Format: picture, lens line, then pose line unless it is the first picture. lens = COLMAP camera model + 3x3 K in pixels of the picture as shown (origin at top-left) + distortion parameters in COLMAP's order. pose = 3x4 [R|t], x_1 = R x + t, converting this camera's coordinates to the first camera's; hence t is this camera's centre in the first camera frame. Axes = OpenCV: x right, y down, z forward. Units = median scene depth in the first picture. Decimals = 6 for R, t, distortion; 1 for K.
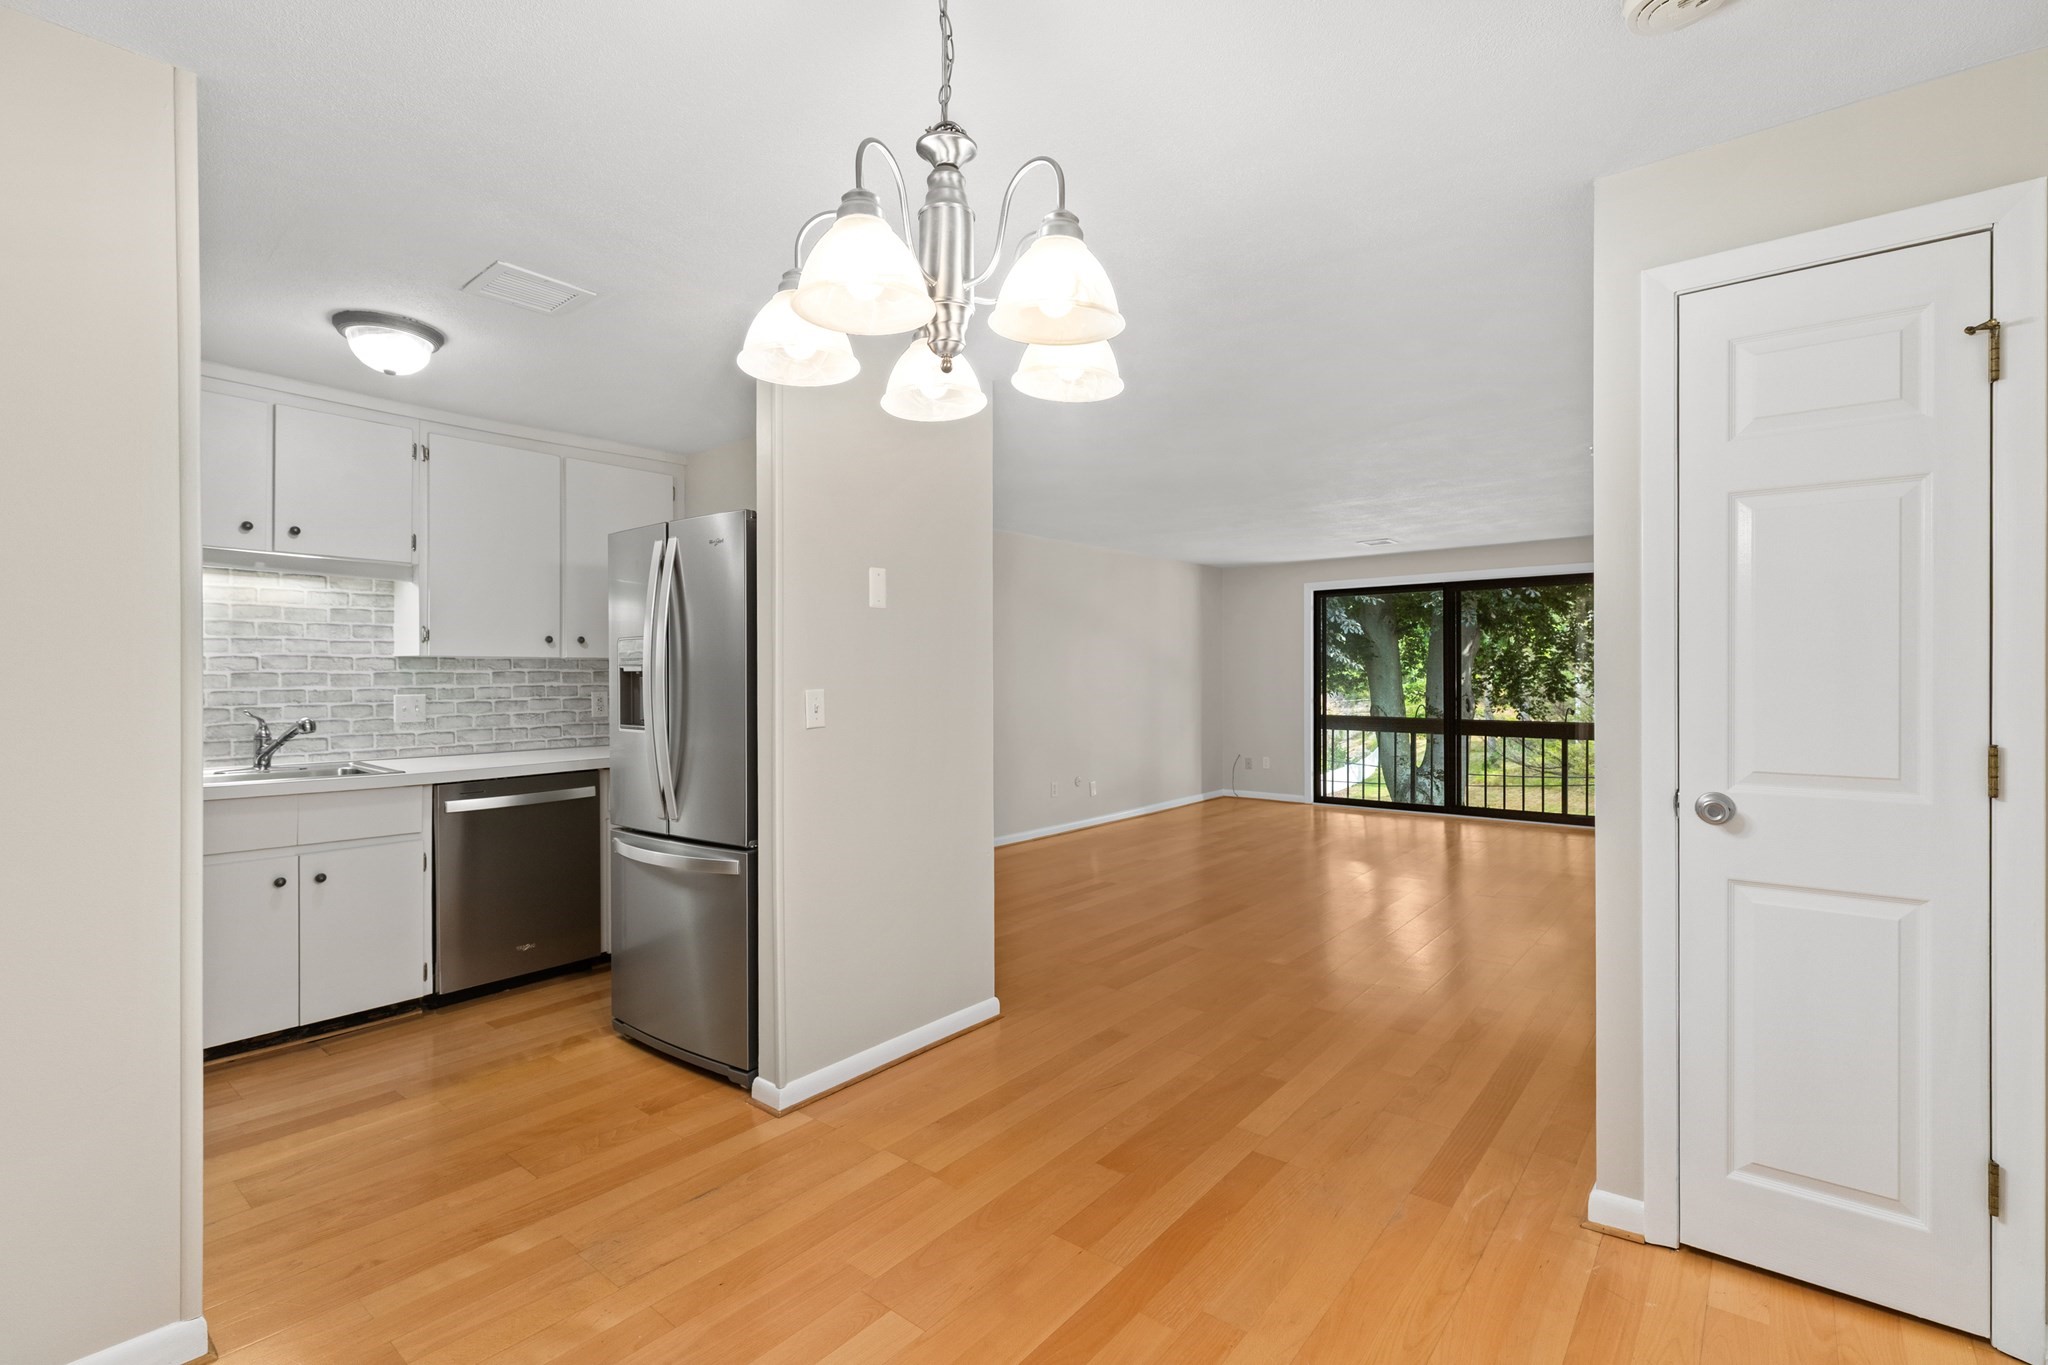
lens RADIAL K [[915.3, 0, 1018.8], [0, 915.3, 678.0], [0, 0, 1]] dist [-0.000399, 0.001374]
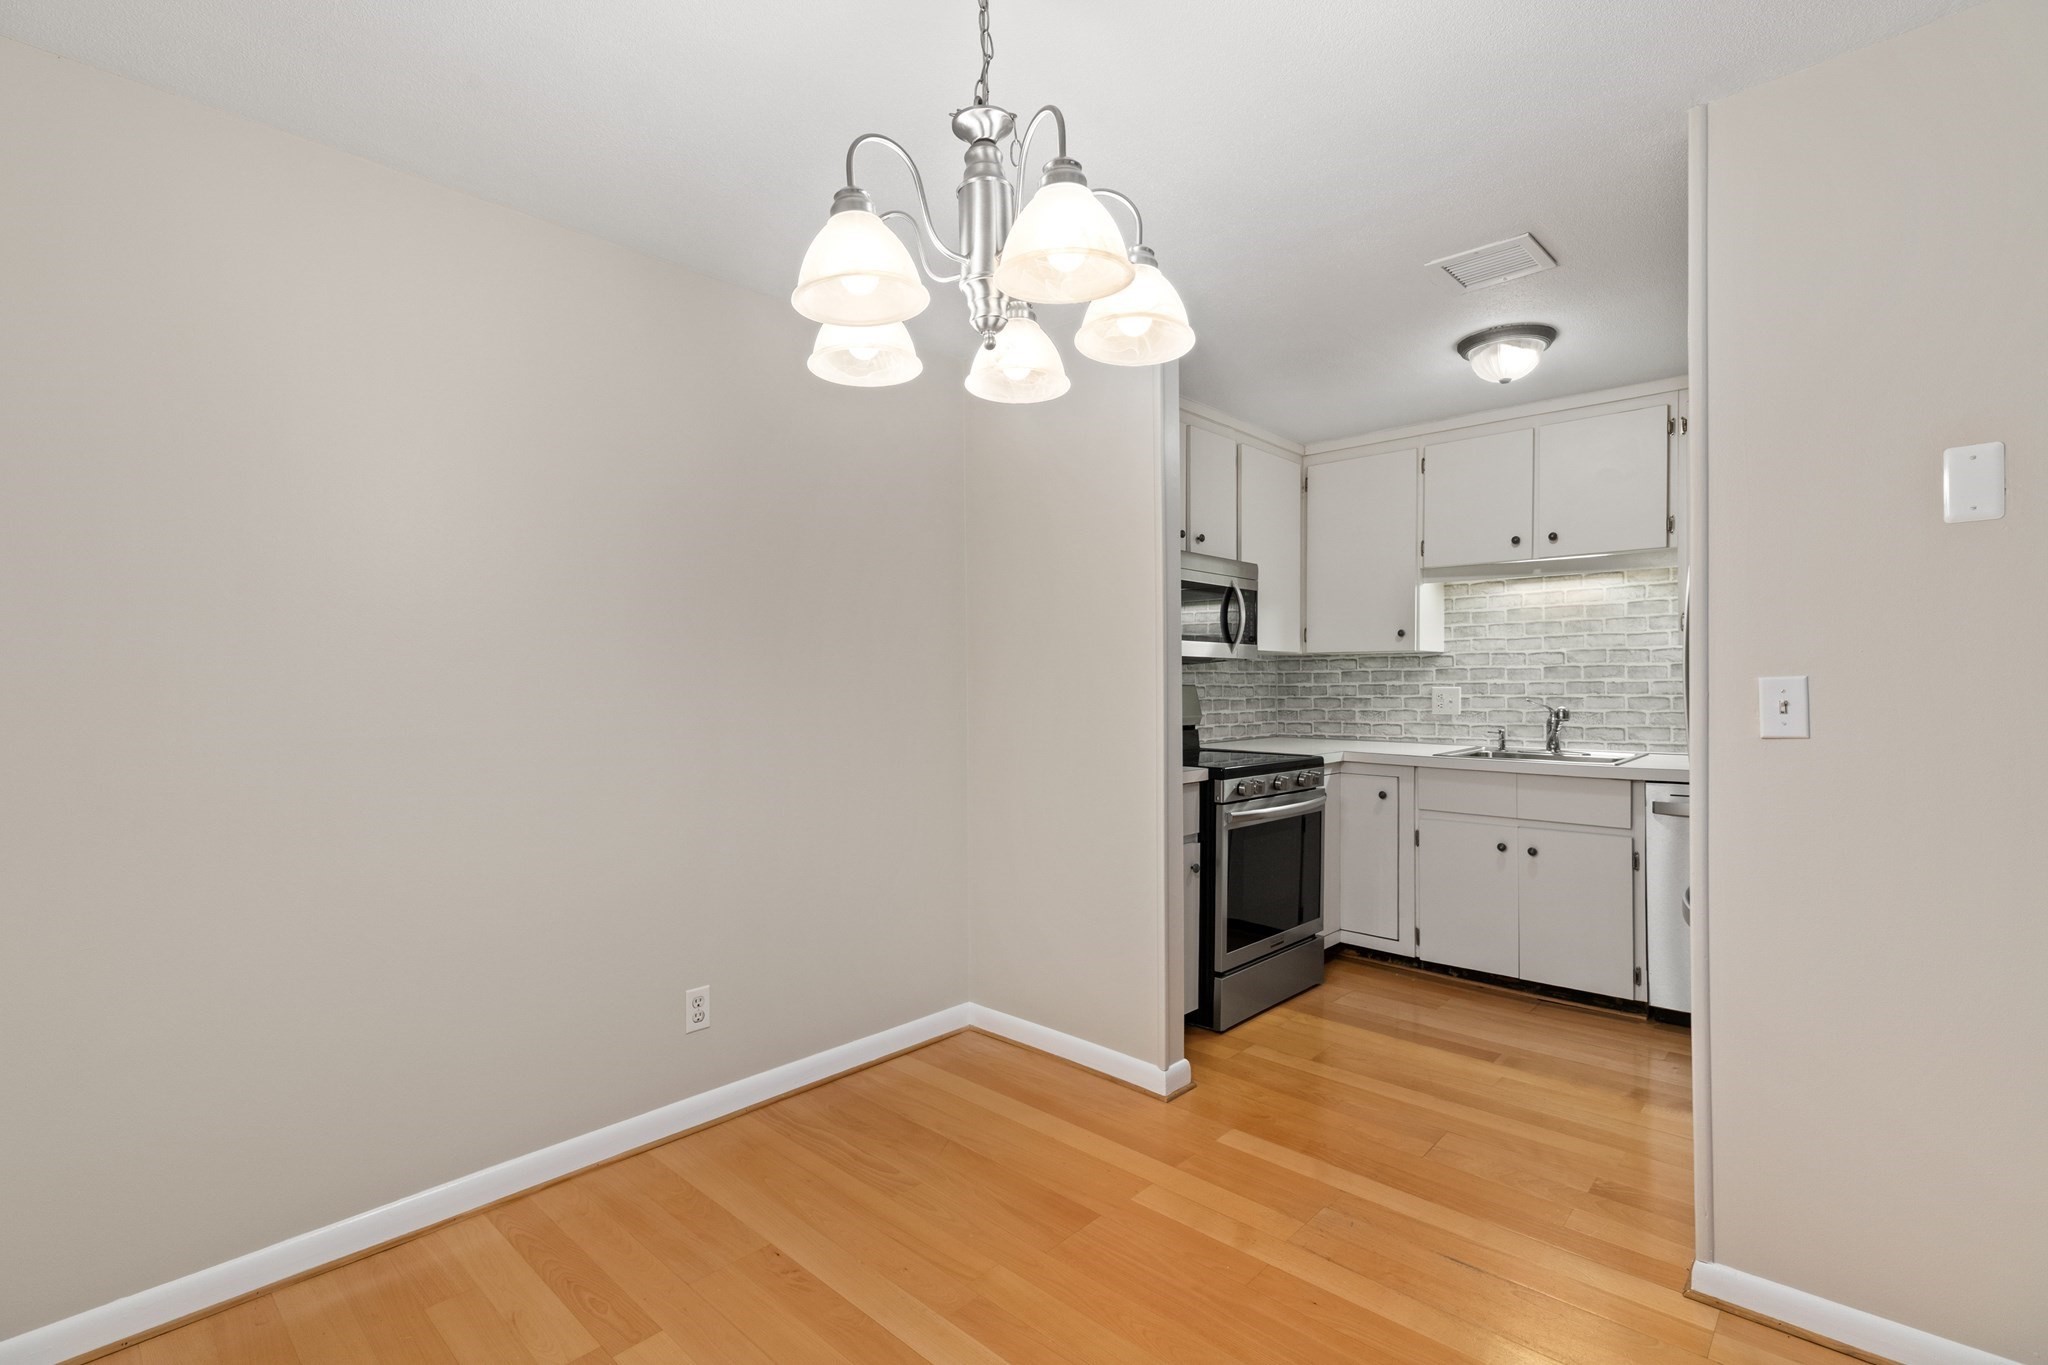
lens RADIAL K [[915.3, 0, 1018.7], [0, 915.3, 694.2], [0, 0, 1]] dist [-0.000399, 0.001374]
pose [[-0.066476, 0.012212, -0.997713, 0.296677], [0.006803, 0.999907, 0.011785, 0.009517], [0.997765, -0.006004, -0.066552, 0.361047]]
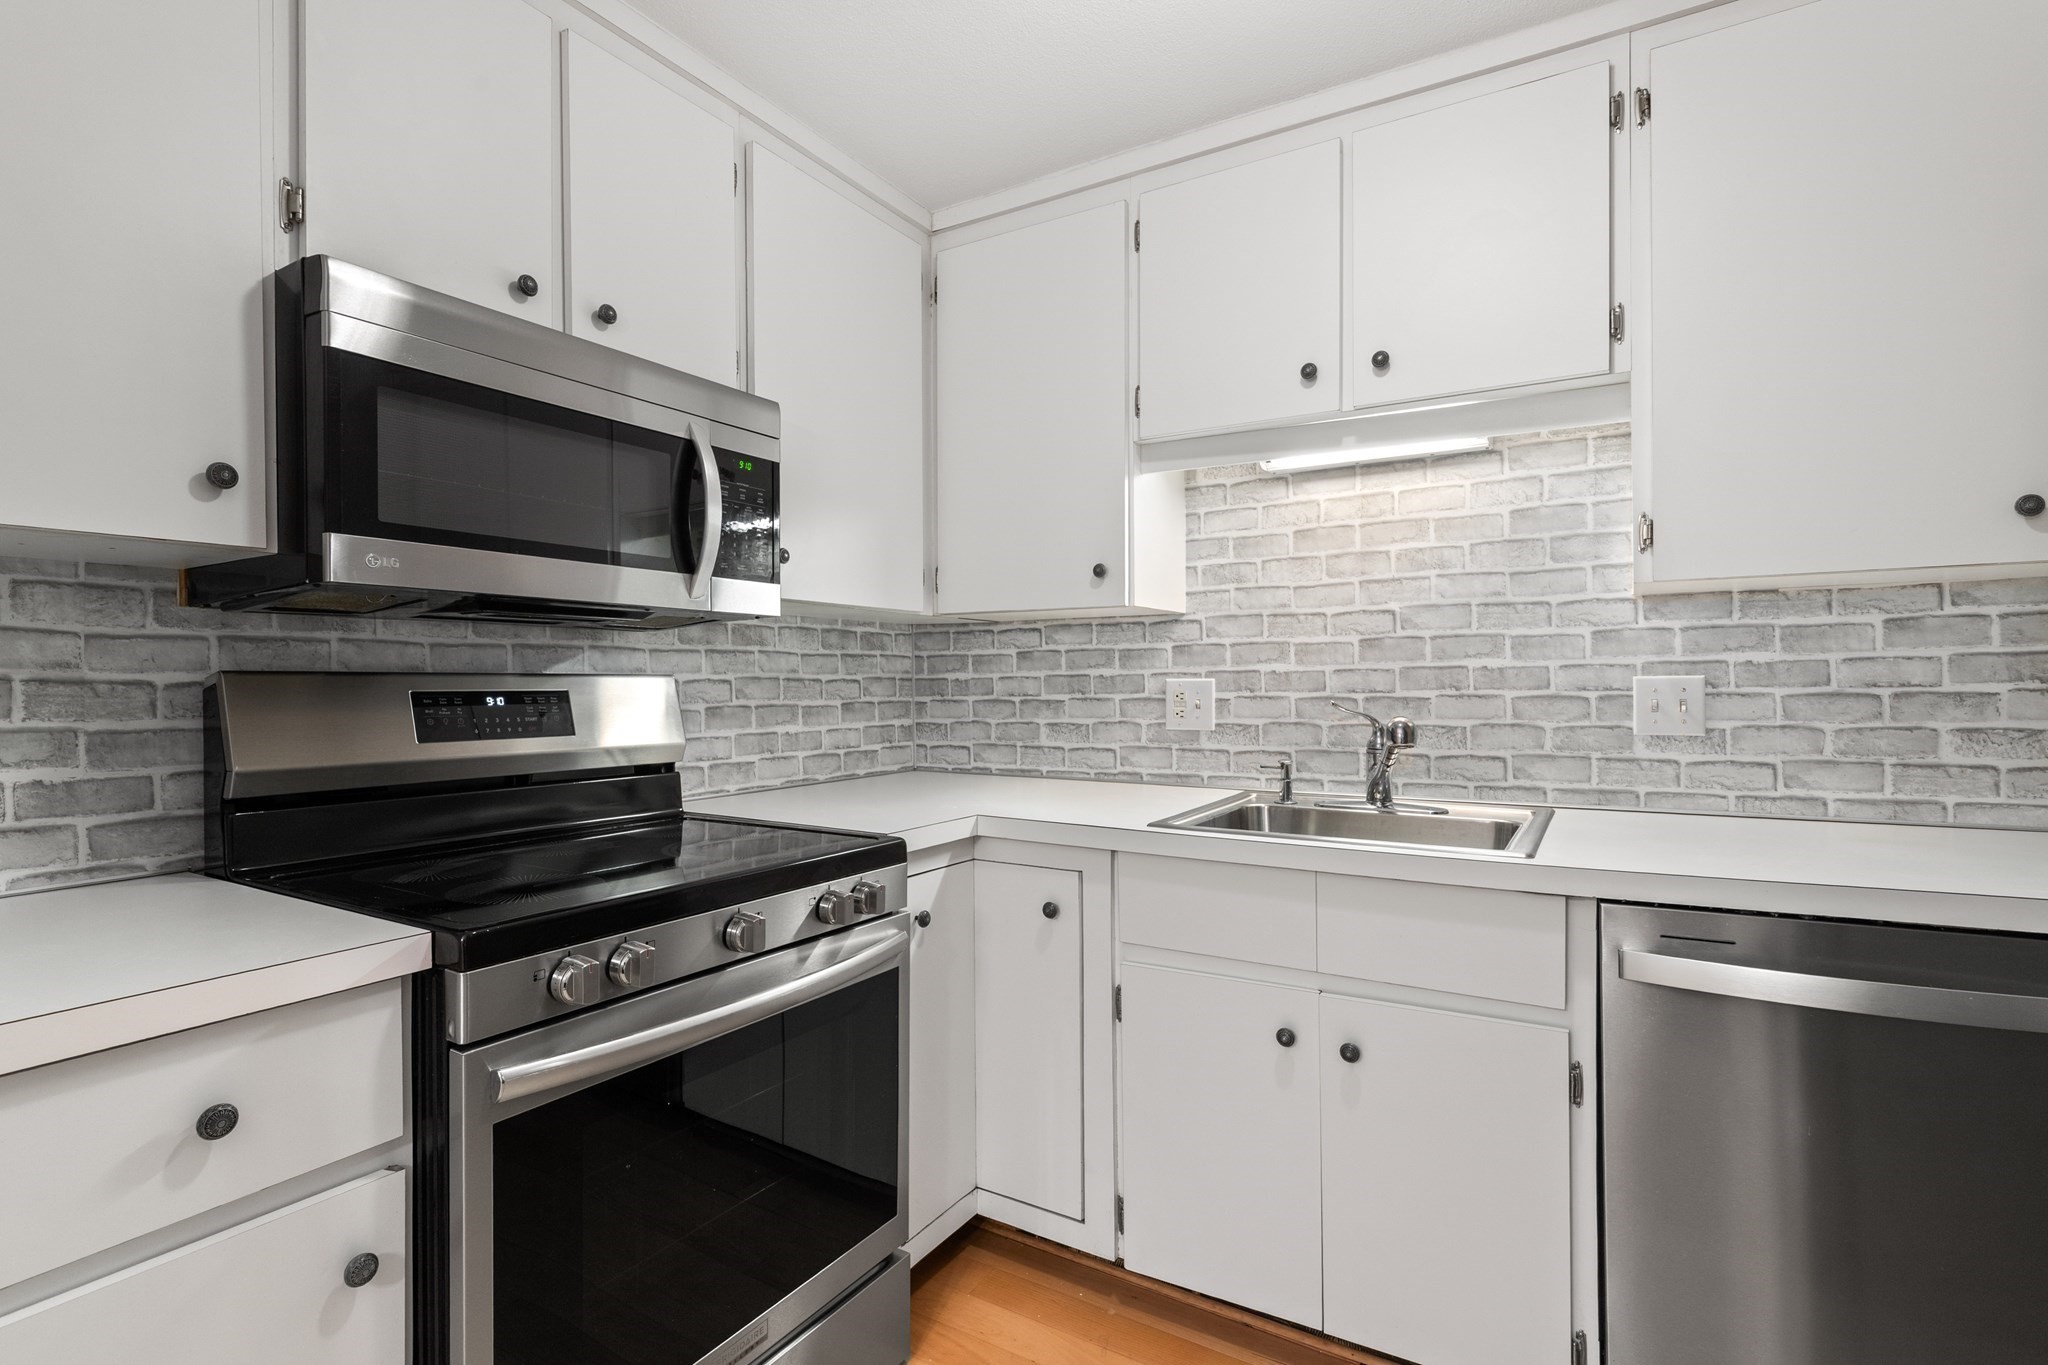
lens RADIAL K [[975.3, 0, 1012.3], [0, 975.3, 690.2], [0, 0, 1]] dist [-0.003394, -0.002452]
pose [[0.139013, 0.010692, -0.990233, -0.222847], [0.010232, 0.999873, 0.012232, 0.015907], [0.990238, -0.011833, 0.138886, 0.596728]]
